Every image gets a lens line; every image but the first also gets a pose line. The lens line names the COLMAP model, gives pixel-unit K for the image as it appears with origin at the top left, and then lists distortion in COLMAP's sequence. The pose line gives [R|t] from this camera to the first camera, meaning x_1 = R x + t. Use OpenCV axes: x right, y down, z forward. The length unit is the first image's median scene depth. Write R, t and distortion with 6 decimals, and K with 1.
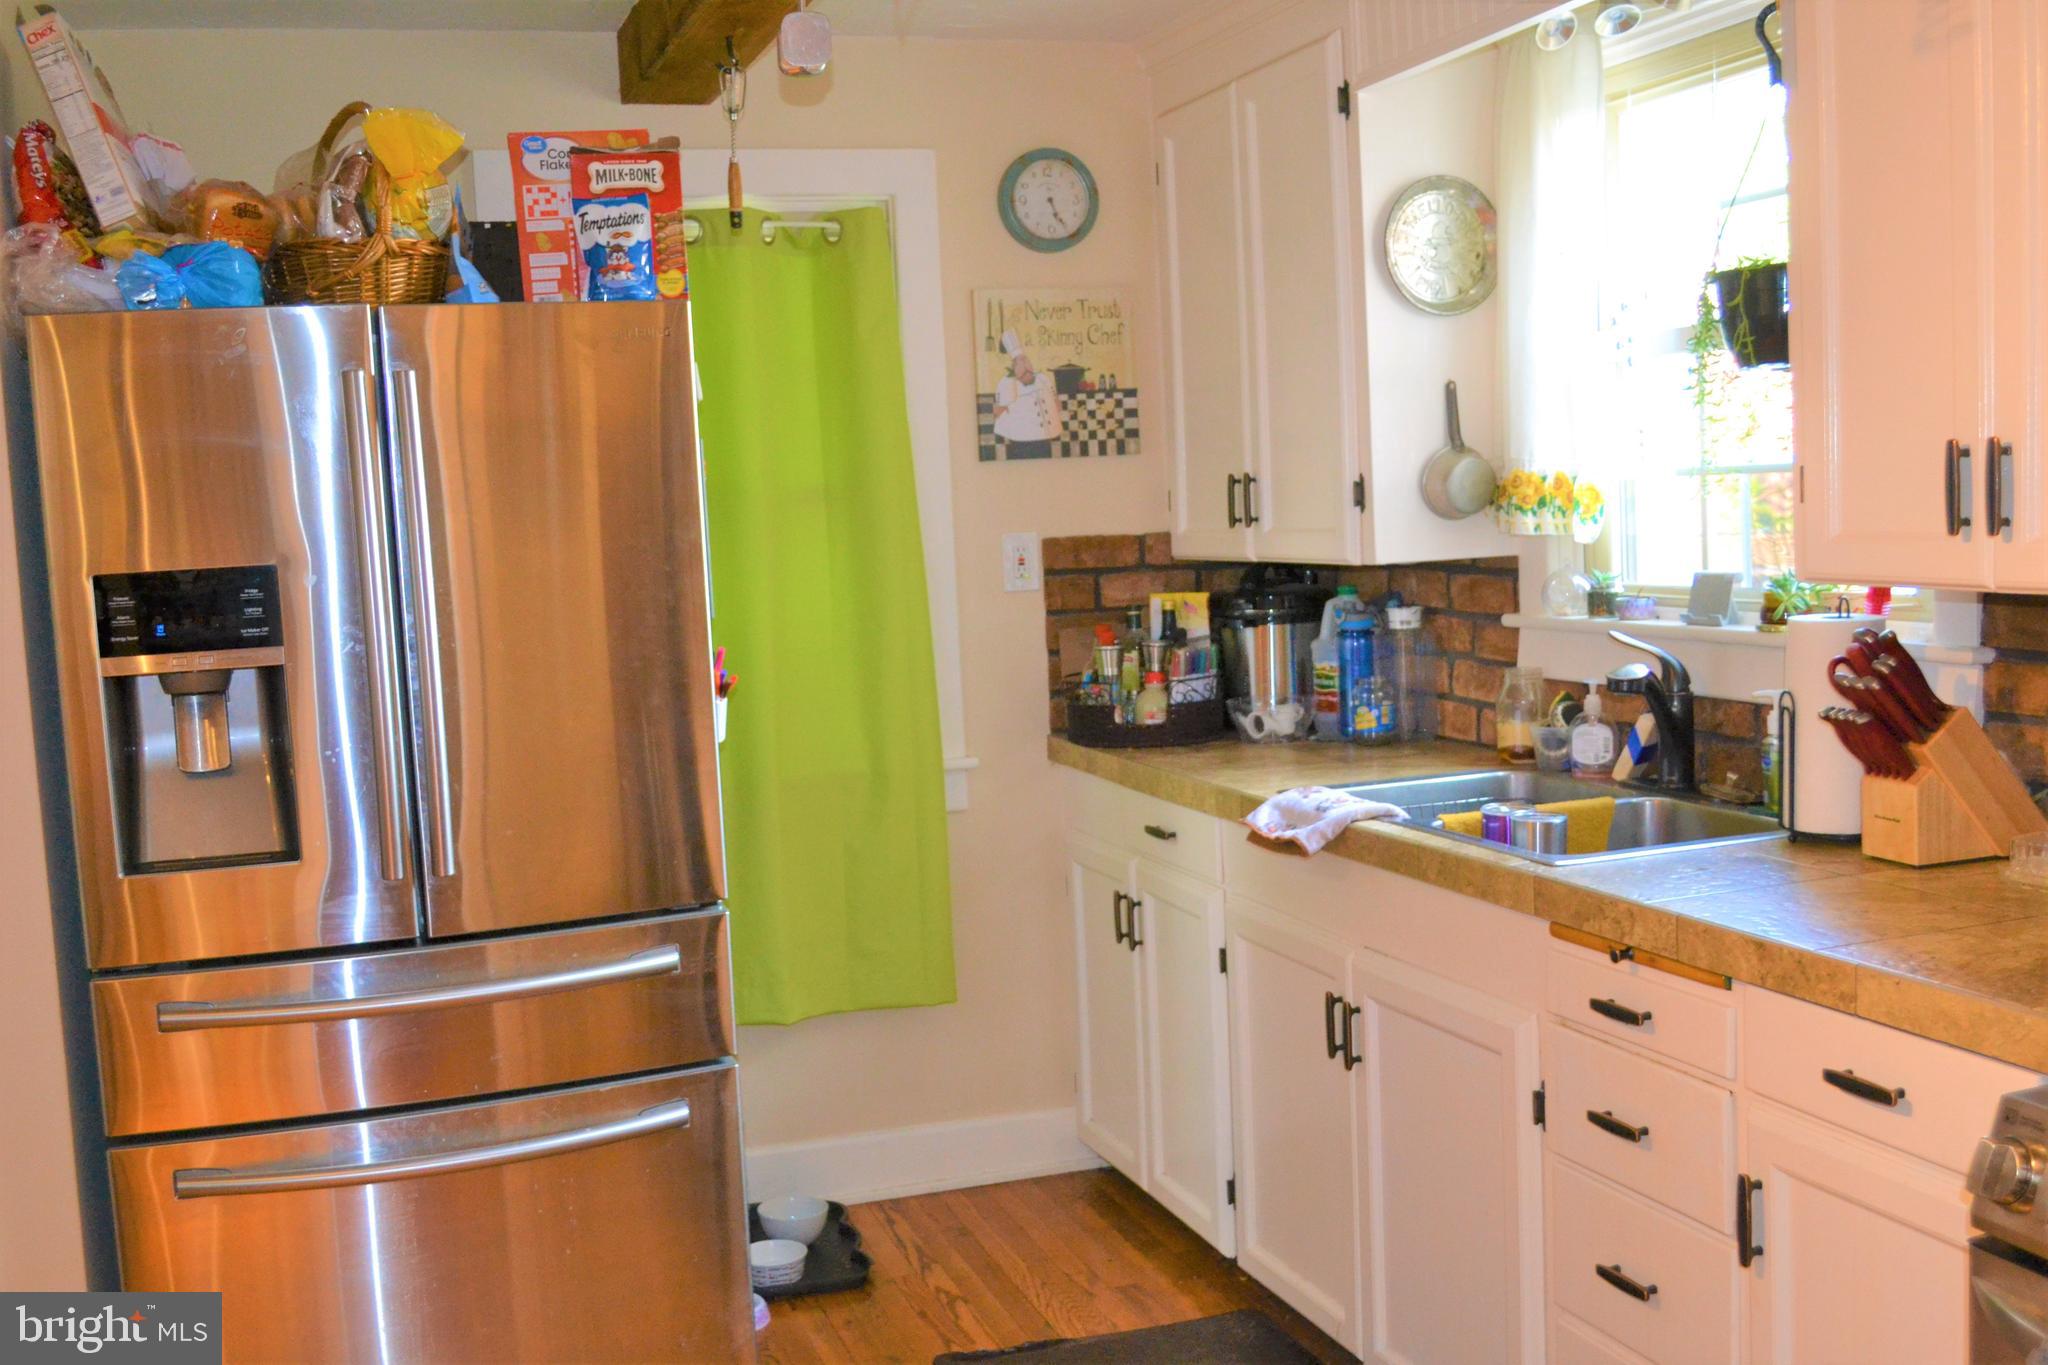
lens RADIAL K [[2118.7, 0, 1030.1], [0, 2118.7, 681.6], [0, 0, 1]] dist [-0.064762, 0.000000]
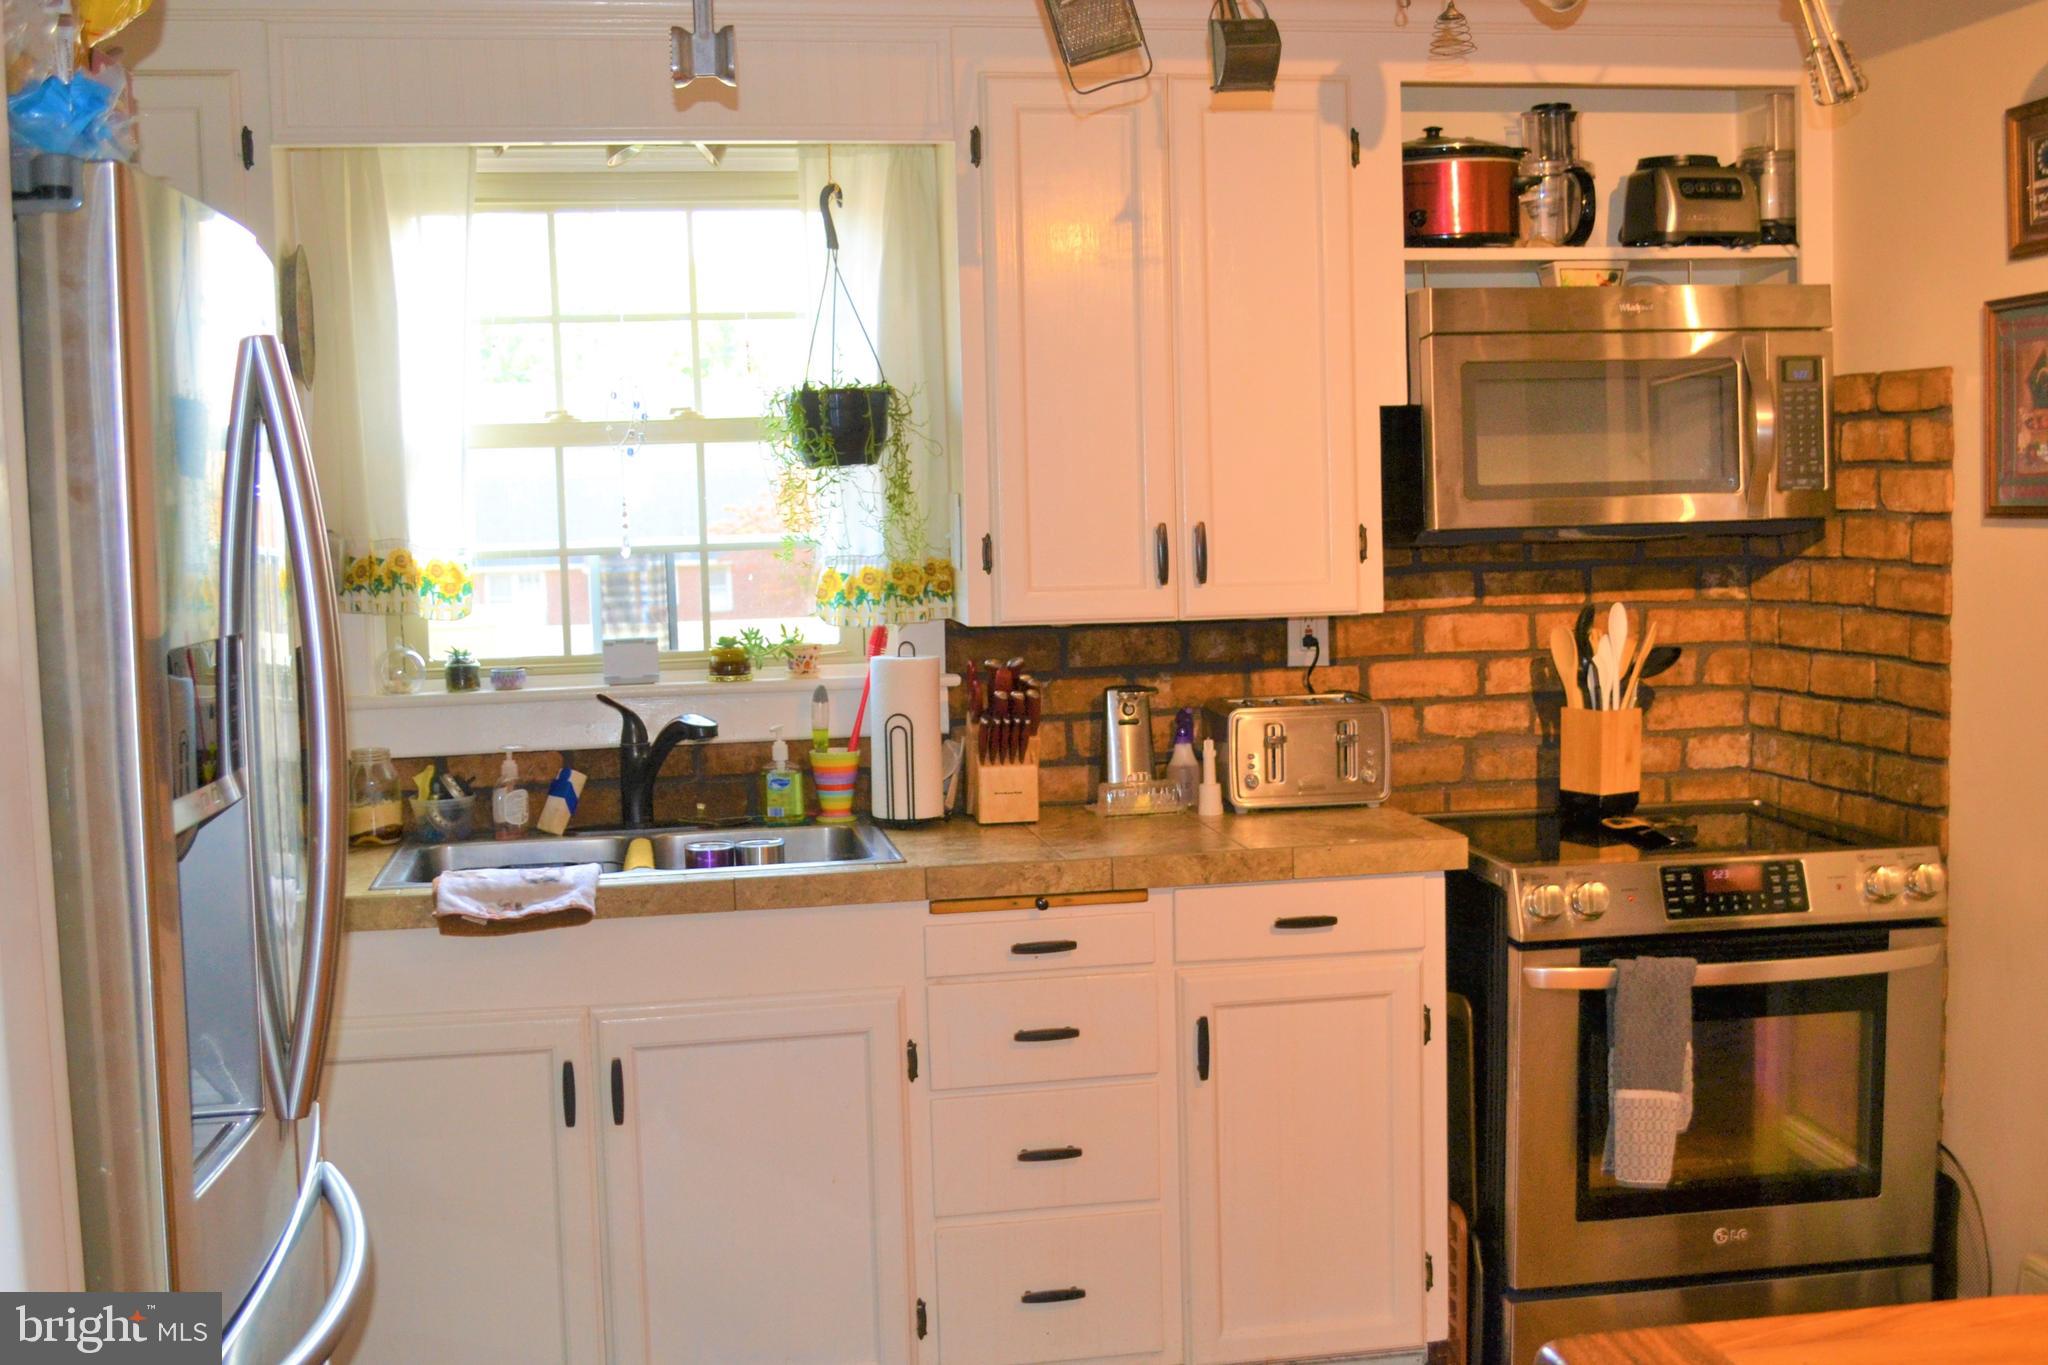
lens RADIAL K [[2259.8, 0, 1023.1], [0, 2259.8, 685.9], [0, 0, 1]] dist [-0.059750, 0.000000]
pose [[0.167721, -0.037098, 0.985136, -1.020181], [0.105499, 0.994229, 0.019479, -0.032762], [-0.980173, 0.100664, 0.170667, 0.684282]]
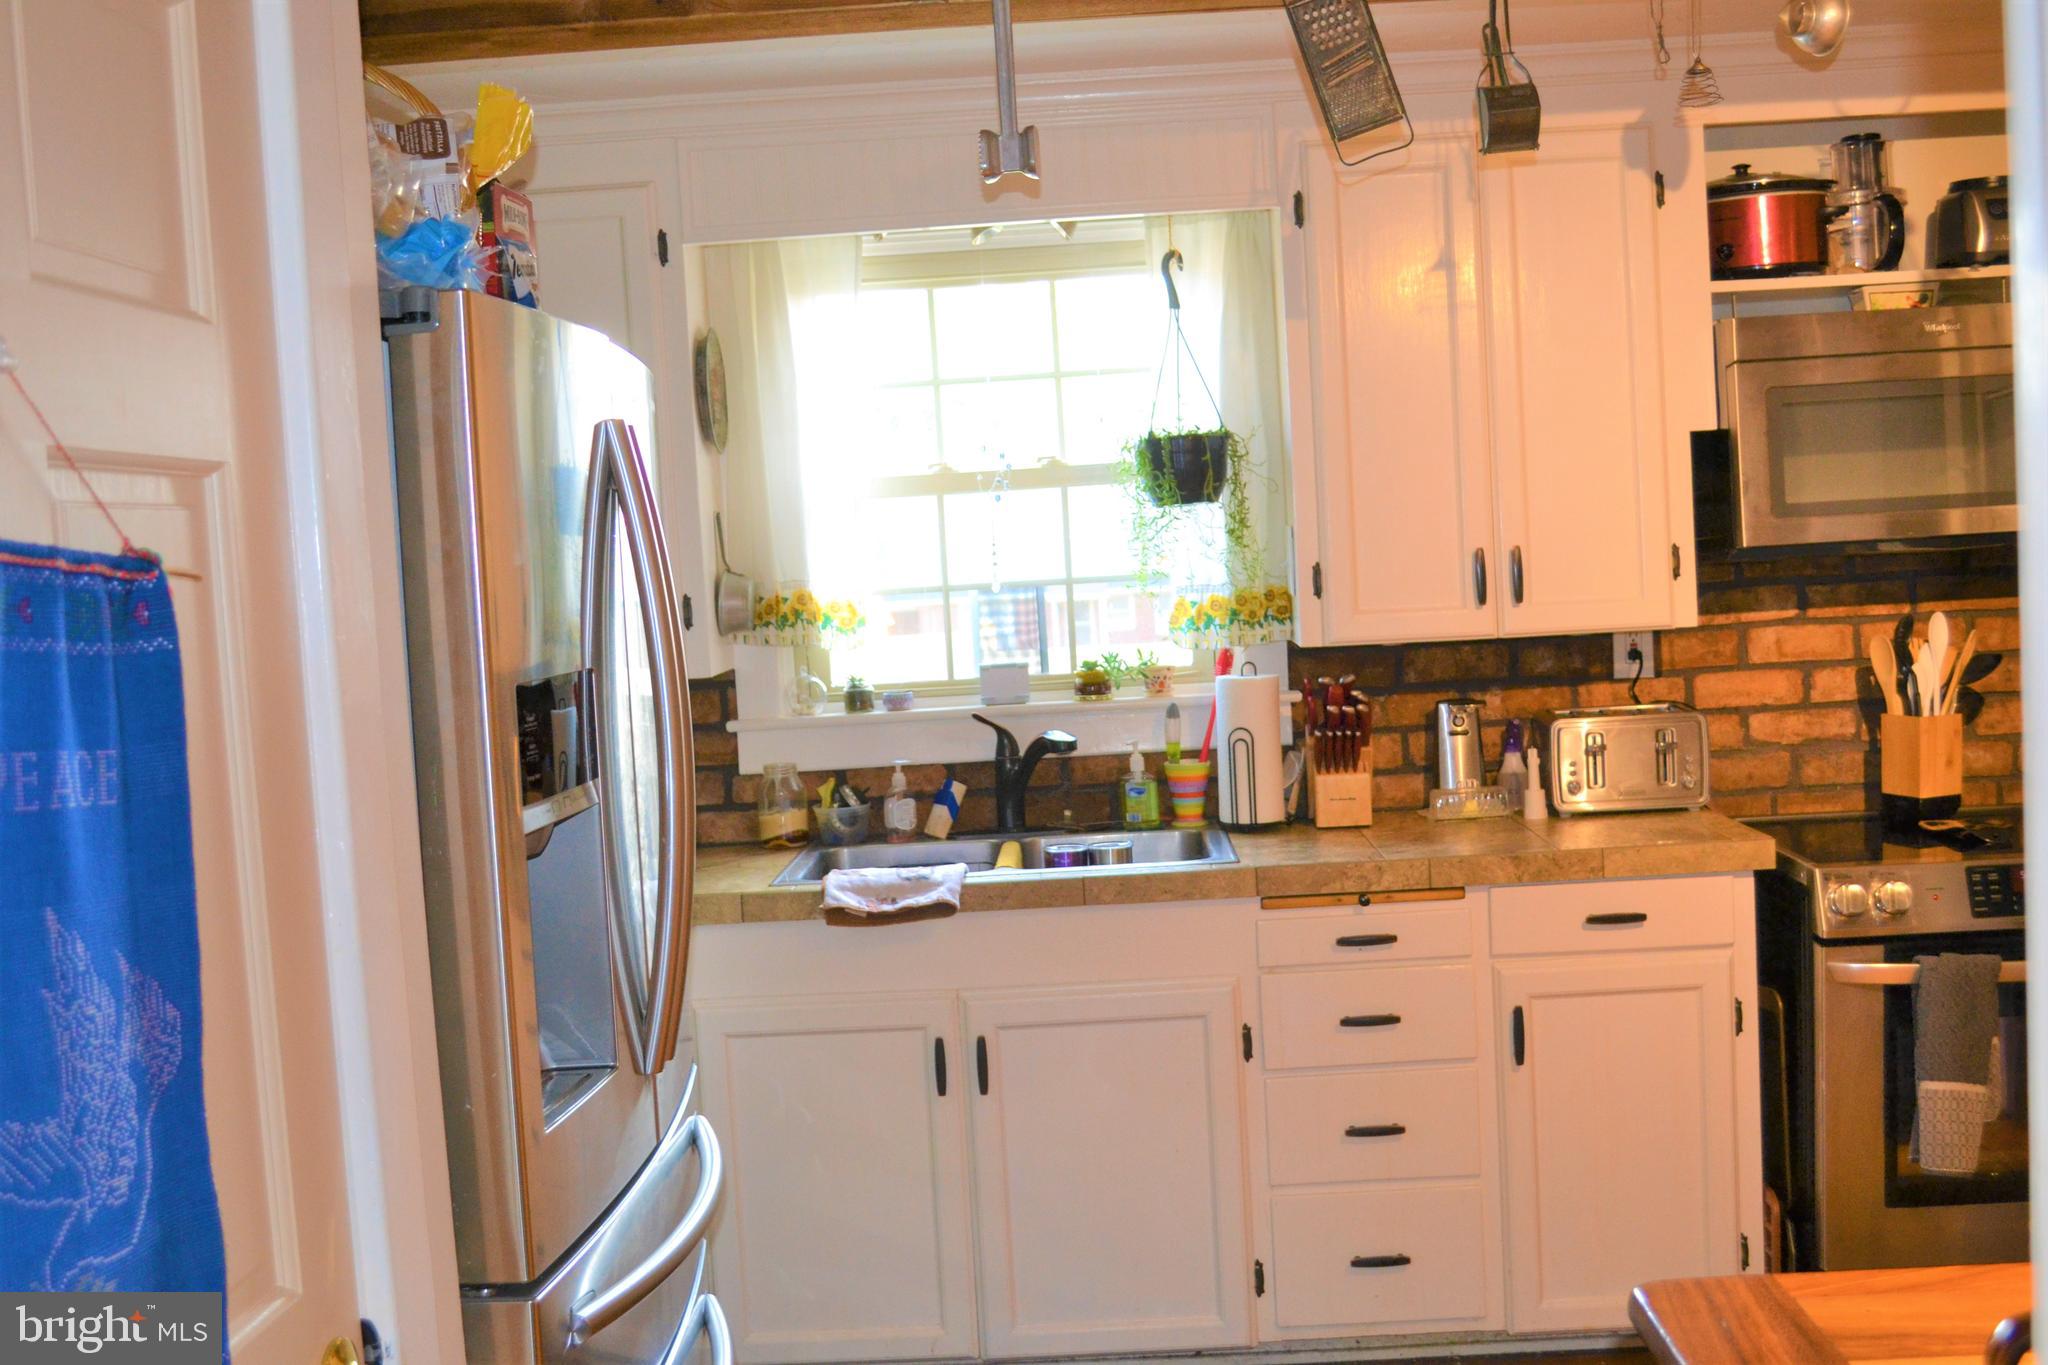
lens RADIAL K [[2118.7, 0, 1016.1], [0, 2118.7, 686.8], [0, 0, 1]] dist [-0.064762, 0.000000]
pose [[0.369299, -0.033997, 0.928688, -1.050546], [0.121116, 0.992568, -0.011827, -0.025613], [-0.921384, 0.116847, 0.370672, 0.602255]]
